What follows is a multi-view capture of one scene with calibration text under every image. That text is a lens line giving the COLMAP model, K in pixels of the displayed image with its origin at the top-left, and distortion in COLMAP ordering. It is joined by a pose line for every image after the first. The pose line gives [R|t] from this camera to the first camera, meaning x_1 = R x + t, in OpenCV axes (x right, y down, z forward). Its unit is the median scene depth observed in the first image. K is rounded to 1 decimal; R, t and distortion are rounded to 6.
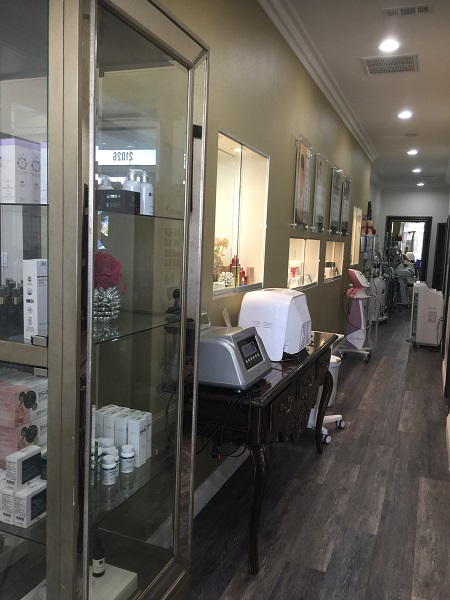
lens RADIAL K [[471.6, 0, 225.0], [0, 471.6, 300.0], [0, 0, 1]] dist [0.006336, -0.043651]
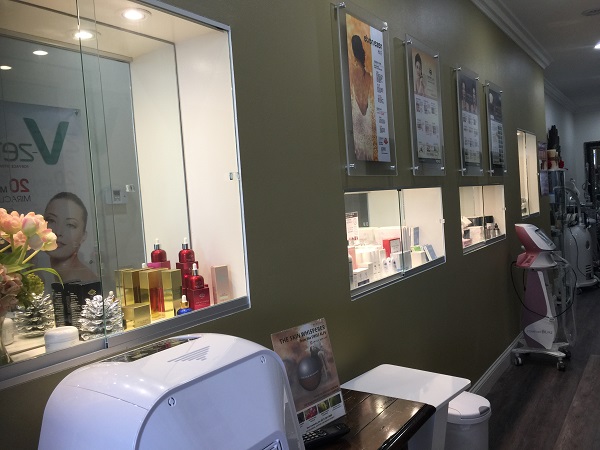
lens RADIAL K [[471.6, 0, 300.0], [0, 471.6, 225.0], [0, 0, 1]] dist [0.006336, -0.043651]
pose [[0.965509, -0.099945, -0.240424, 0.131550], [0.081724, 0.993056, -0.084627, -0.033889], [0.247212, 0.062060, 0.966972, 0.298119]]
